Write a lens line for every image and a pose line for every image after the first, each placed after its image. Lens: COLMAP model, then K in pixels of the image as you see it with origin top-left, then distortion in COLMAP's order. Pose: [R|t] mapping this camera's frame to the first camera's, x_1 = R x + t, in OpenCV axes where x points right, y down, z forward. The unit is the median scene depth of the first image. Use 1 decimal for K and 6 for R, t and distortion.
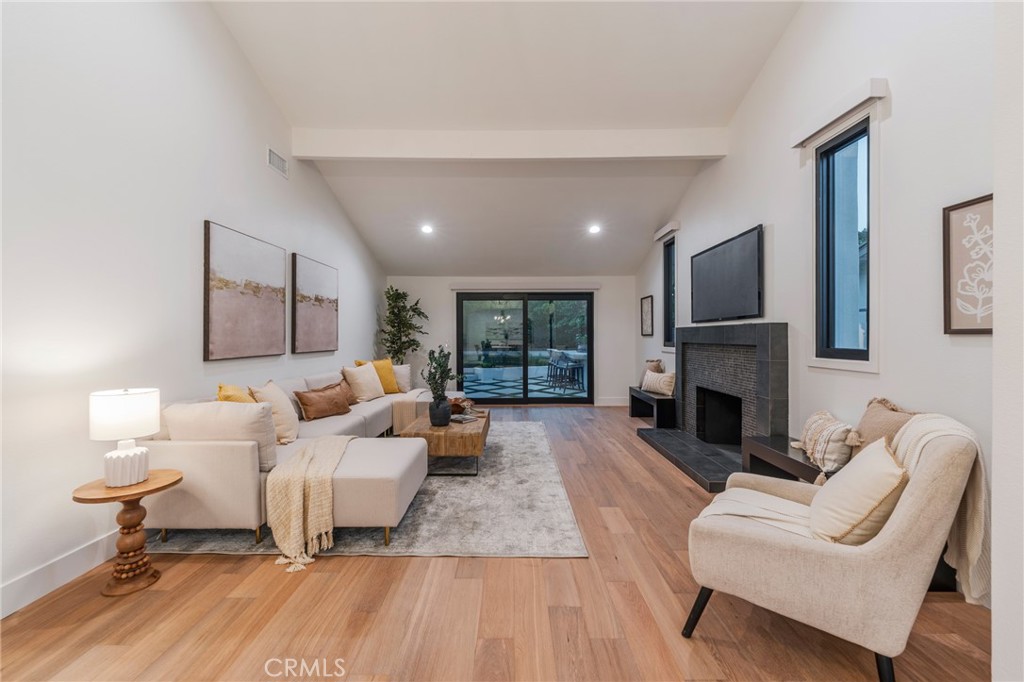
lens RADIAL K [[412.2, 0, 512.3], [0, 412.2, 336.7], [0, 0, 1]] dist [-0.001873, -0.000137]
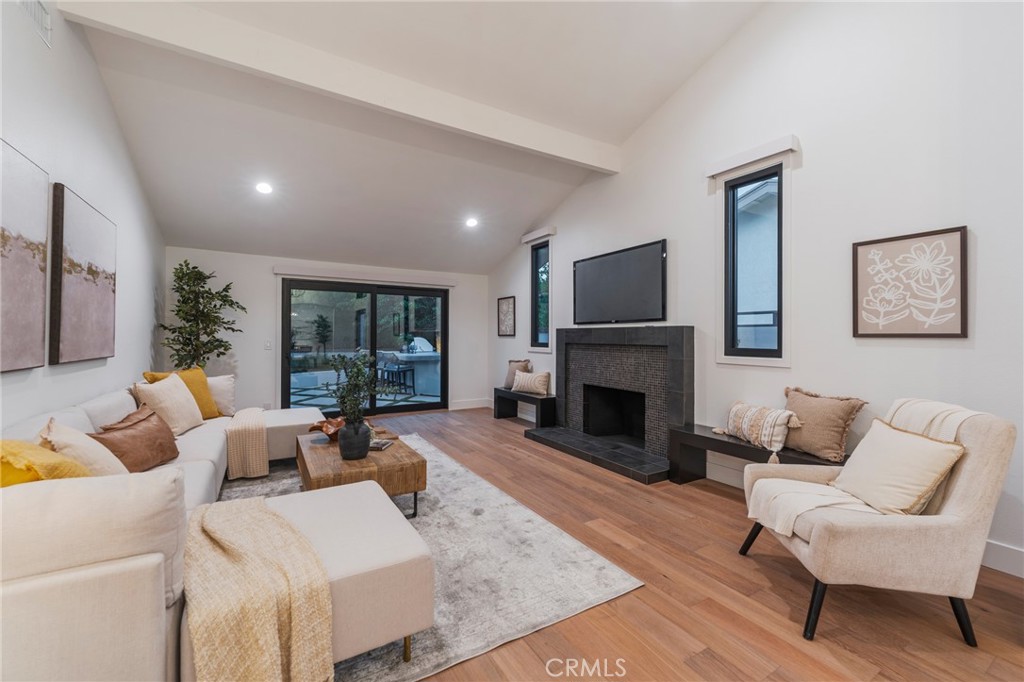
lens RADIAL K [[414.3, 0, 511.9], [0, 414.3, 333.0], [0, 0, 1]] dist [-0.000580, -0.000137]
pose [[0.854814, 0.009925, 0.518840, -0.325485], [-0.005949, 0.999939, -0.009327, -0.000518], [-0.518901, 0.004886, 0.854820, 0.230253]]
